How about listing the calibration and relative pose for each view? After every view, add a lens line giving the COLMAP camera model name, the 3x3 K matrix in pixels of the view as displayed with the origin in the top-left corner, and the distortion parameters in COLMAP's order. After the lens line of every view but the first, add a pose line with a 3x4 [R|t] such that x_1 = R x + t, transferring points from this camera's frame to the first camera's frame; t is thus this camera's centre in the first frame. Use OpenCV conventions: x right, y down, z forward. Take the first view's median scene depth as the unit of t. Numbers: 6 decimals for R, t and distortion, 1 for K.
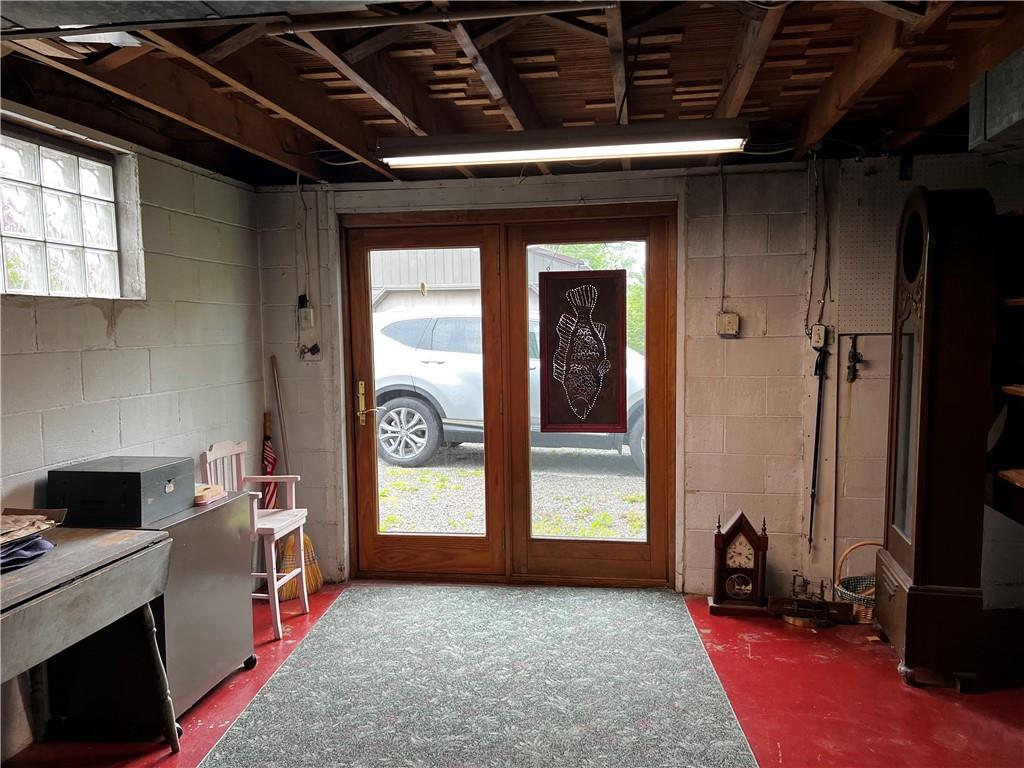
lens RADIAL K [[770.1, 0, 516.1], [0, 770.1, 384.3], [0, 0, 1]] dist [0.045098, -0.049642]
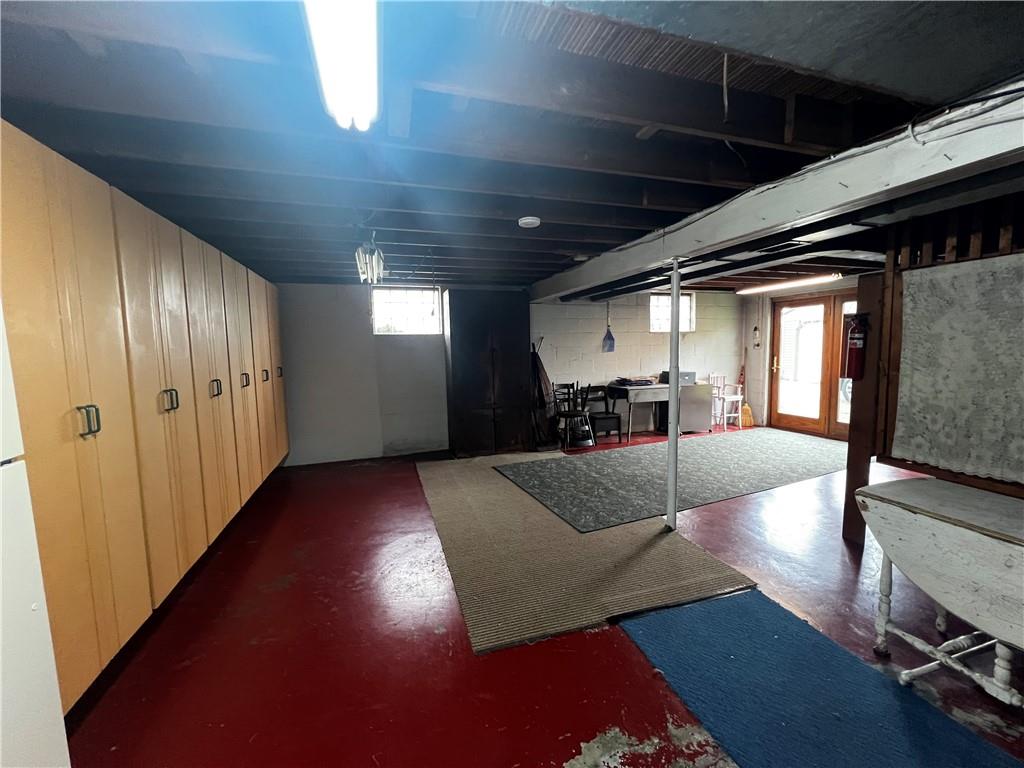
lens RADIAL K [[412.4, 0, 513.7], [0, 412.4, 382.3], [0, 0, 1]] dist [-0.001929, 0.001085]
pose [[0.453586, 0.084546, -0.887193, 0.712856], [-0.053895, 0.996270, 0.067386, 0.039357], [0.889581, 0.017250, 0.456451, -0.533303]]
